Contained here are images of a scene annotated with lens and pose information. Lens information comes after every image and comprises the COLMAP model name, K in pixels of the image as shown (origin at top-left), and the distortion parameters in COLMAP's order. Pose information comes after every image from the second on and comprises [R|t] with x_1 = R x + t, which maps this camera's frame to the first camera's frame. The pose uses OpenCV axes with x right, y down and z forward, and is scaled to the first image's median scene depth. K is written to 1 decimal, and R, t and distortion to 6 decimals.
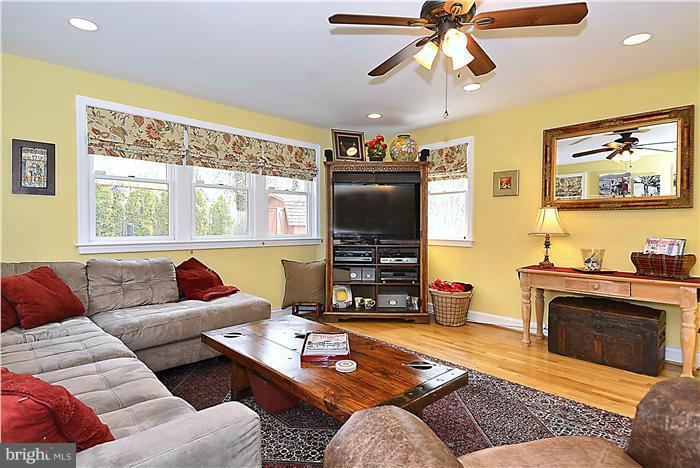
lens RADIAL K [[367.2, 0, 351.8], [0, 367.2, 231.5], [0, 0, 1]] dist [0.024531, -0.000760]
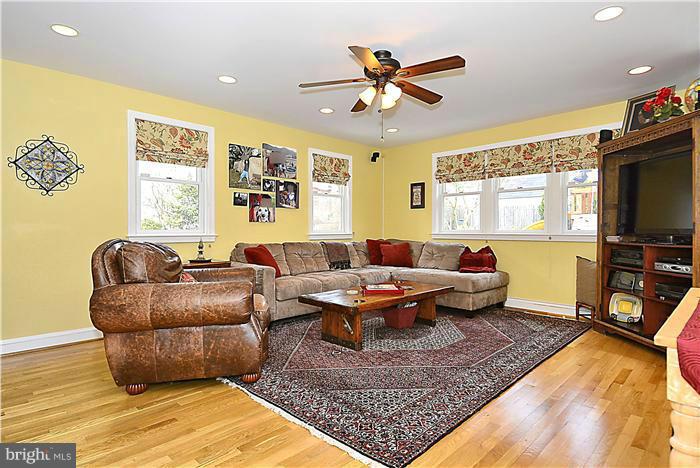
lens RADIAL K [[367.2, 0, 351.6], [0, 367.2, 233.3], [0, 0, 1]] dist [0.024531, -0.000760]
pose [[0.025070, 0.006160, -0.999667, 0.969558], [-0.016434, 0.999848, 0.005749, 0.026593], [0.999551, 0.016284, 0.025167, 0.486060]]
